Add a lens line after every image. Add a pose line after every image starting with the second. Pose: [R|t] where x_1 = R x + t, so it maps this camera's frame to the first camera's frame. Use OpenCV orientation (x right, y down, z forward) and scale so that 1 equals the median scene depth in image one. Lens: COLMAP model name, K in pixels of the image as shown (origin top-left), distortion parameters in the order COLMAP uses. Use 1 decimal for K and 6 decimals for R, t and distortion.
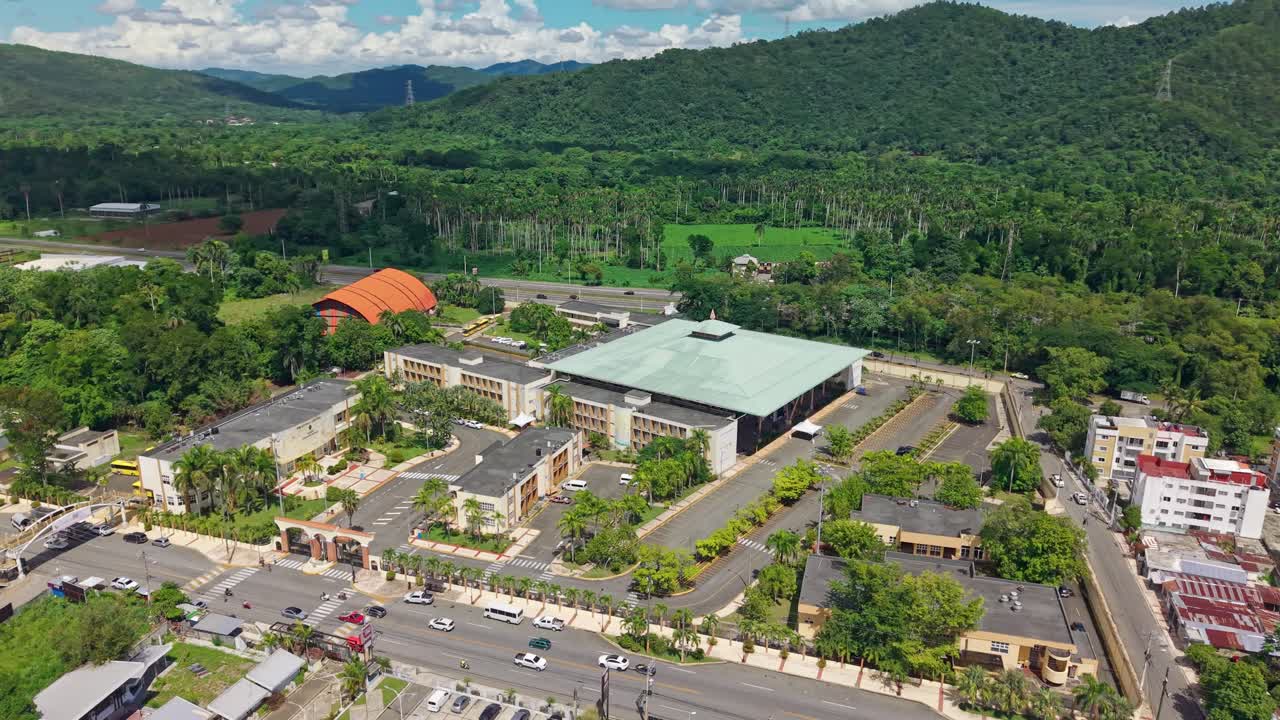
lens RADIAL K [[891.9, 0, 640.0], [0, 891.9, 360.0], [0, 0, 1]] dist [0.065341, -0.057936]
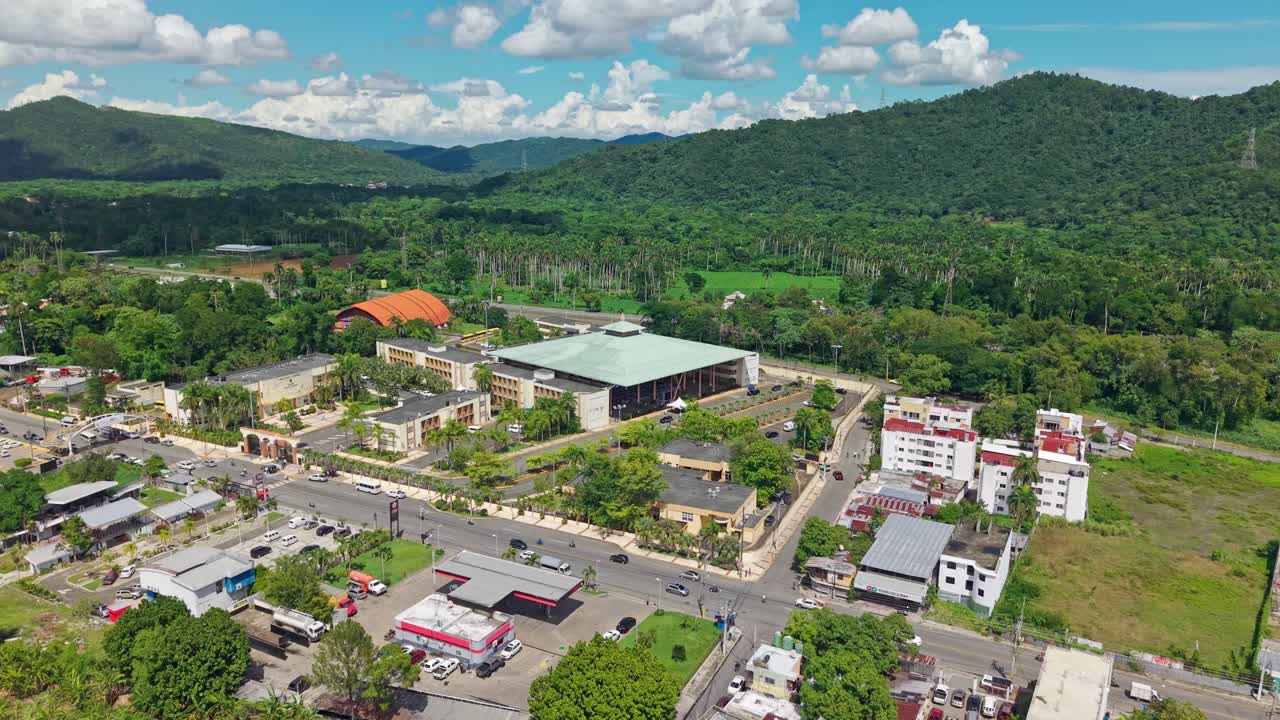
lens RADIAL K [[891.9, 0, 640.0], [0, 891.9, 360.0], [0, 0, 1]] dist [0.065341, -0.057936]
pose [[0.990277, 0.033934, -0.134910, 0.268713], [-0.043813, 0.996517, -0.070948, 0.093869], [0.132033, 0.076170, 0.988314, -0.217440]]
